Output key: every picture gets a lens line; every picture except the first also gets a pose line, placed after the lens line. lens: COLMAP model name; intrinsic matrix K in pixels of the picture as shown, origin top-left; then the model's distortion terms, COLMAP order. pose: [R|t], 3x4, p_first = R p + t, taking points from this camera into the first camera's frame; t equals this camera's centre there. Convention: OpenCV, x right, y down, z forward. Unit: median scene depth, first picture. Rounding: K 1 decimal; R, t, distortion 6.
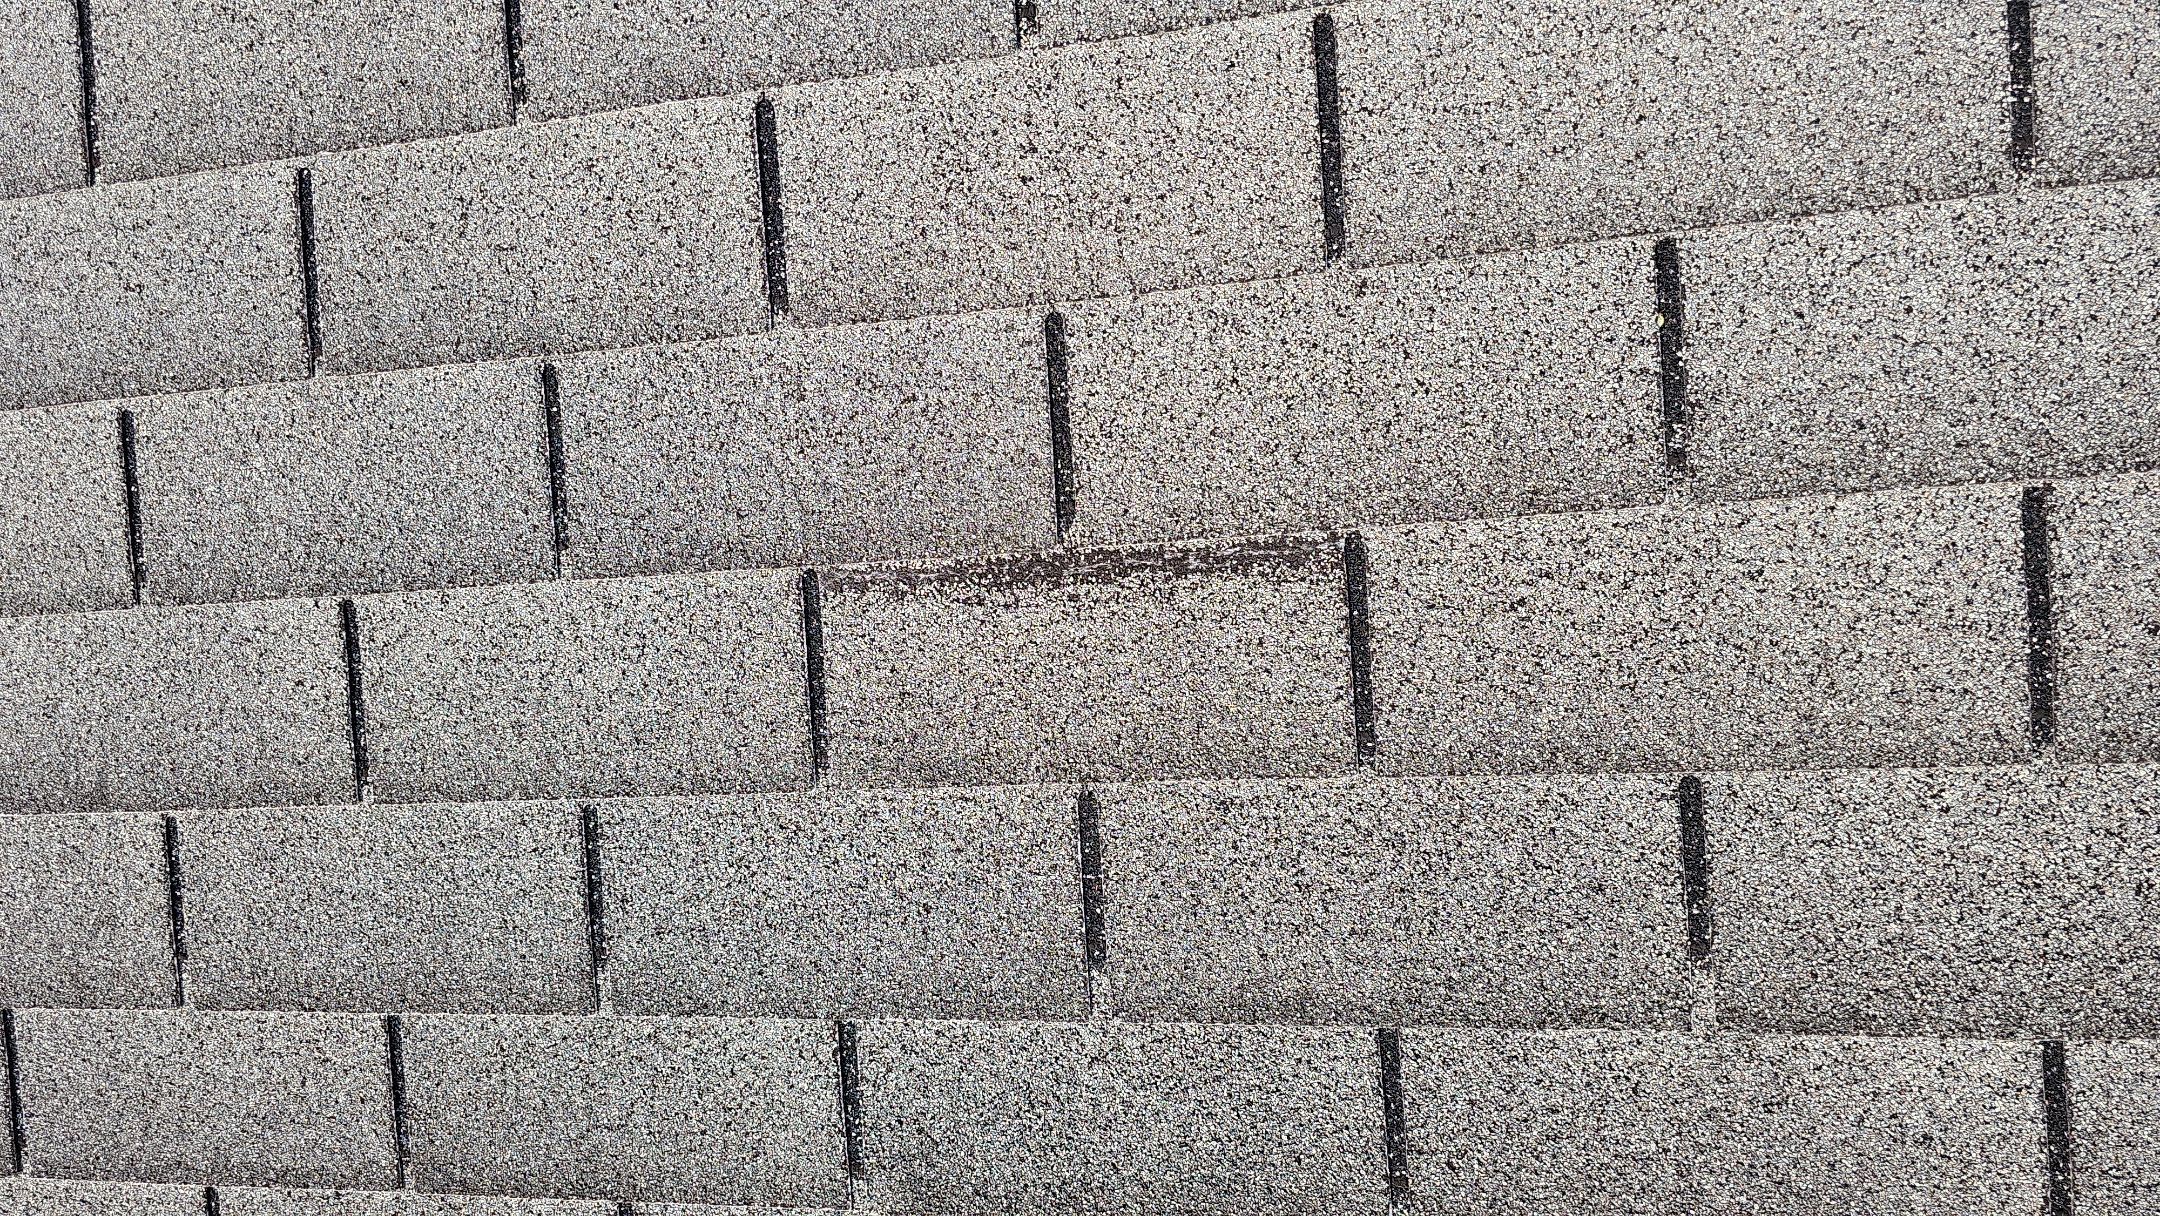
lens RADIAL K [[1358.8, 0, 1083.6], [0, 1358.8, 584.5], [0, 0, 1]] dist [0.058132, -0.062109]
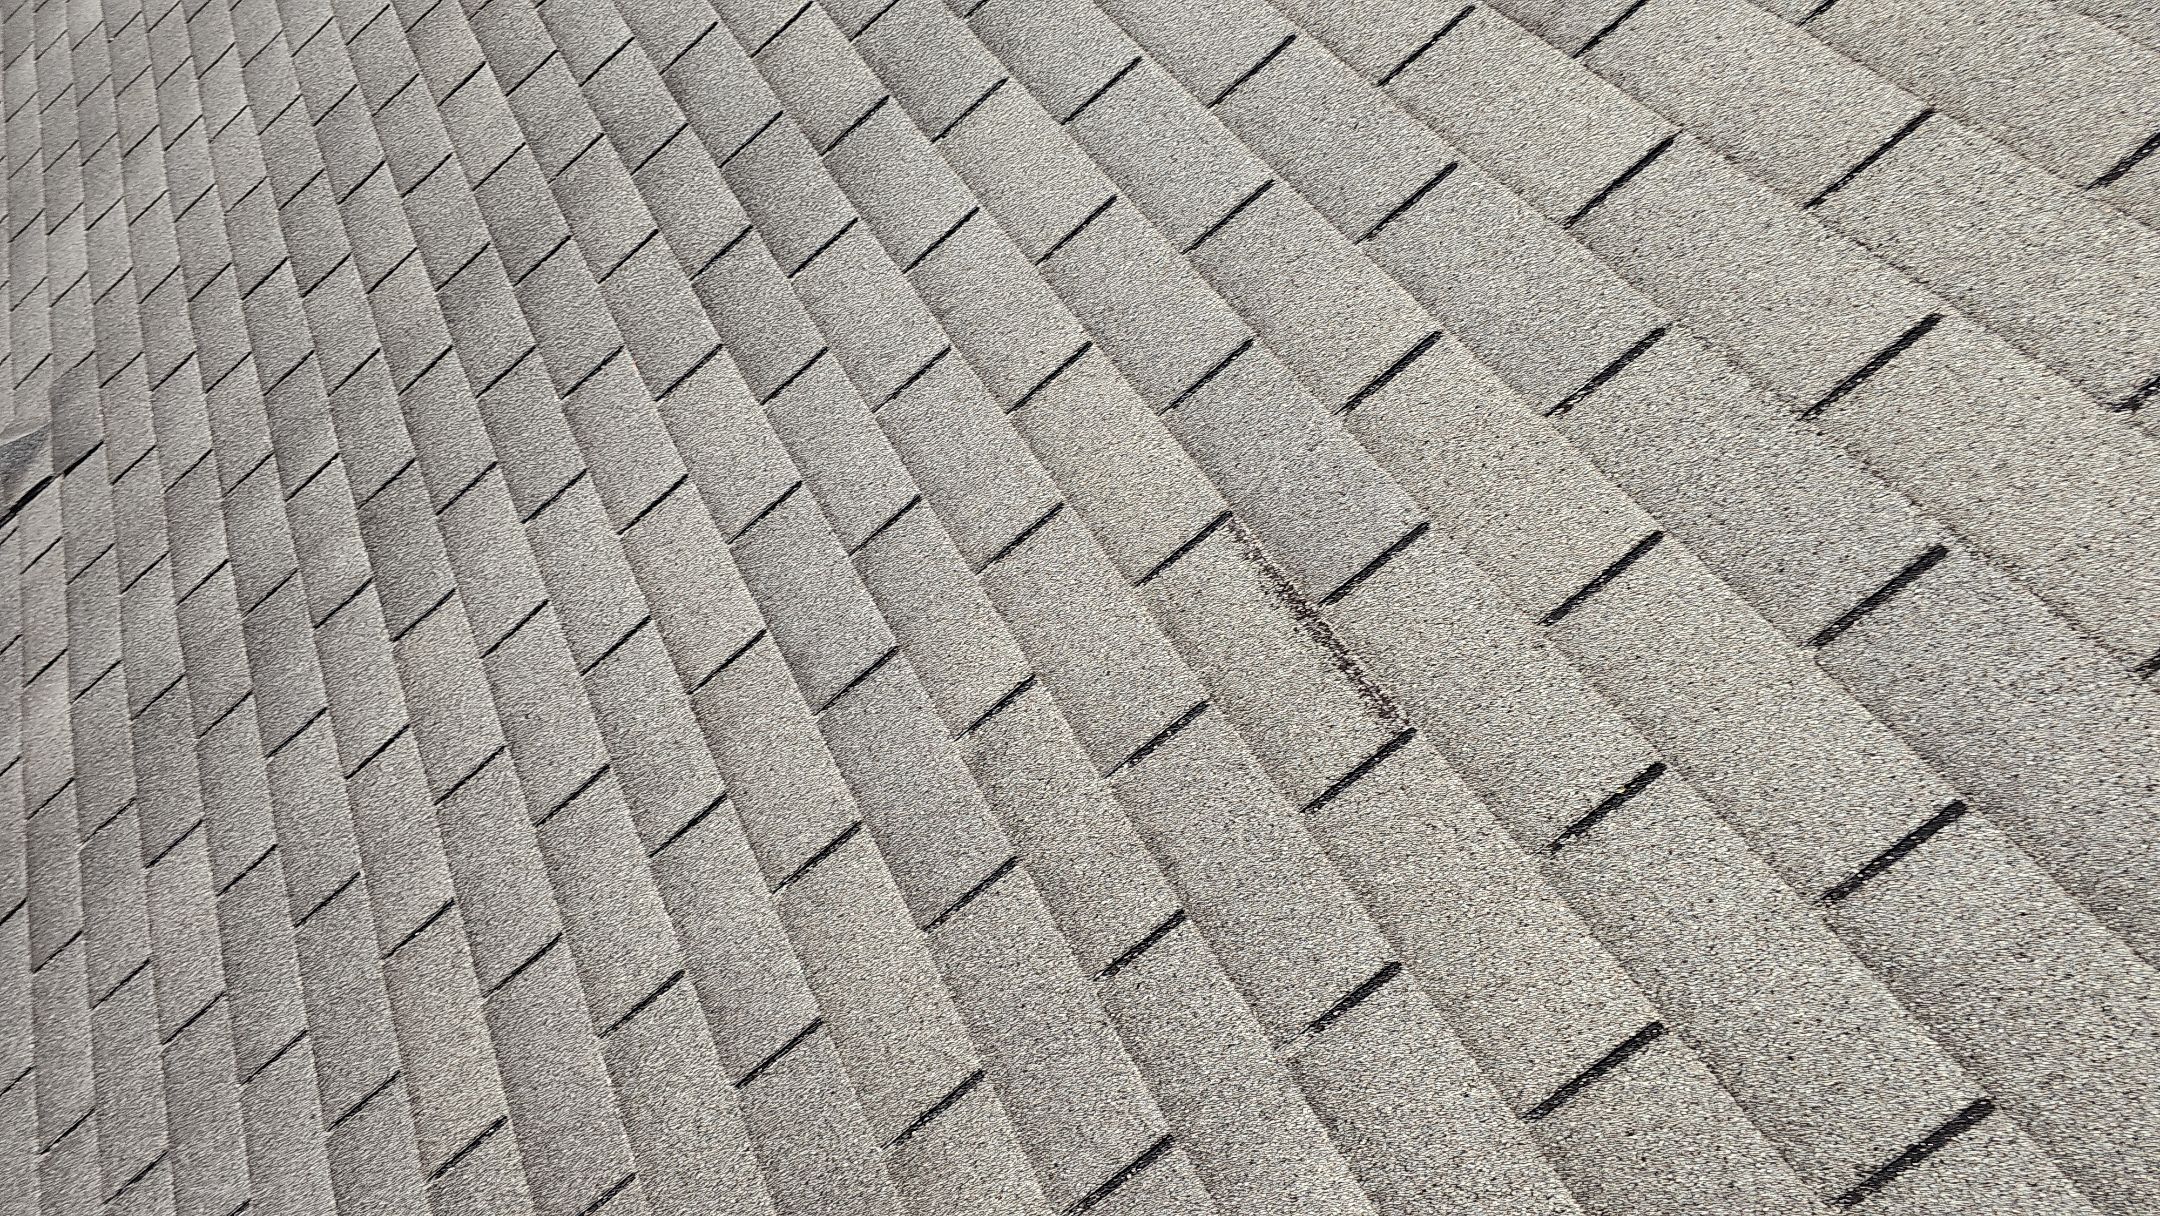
lens RADIAL K [[1358.8, 0, 1083.6], [0, 1358.8, 584.5], [0, 0, 1]] dist [0.058132, -0.062109]
pose [[0.496612, 0.774347, -0.392126, 0.482313], [-0.807734, 0.577664, 0.117774, -0.008845], [0.317715, 0.258246, 0.912341, -0.657584]]
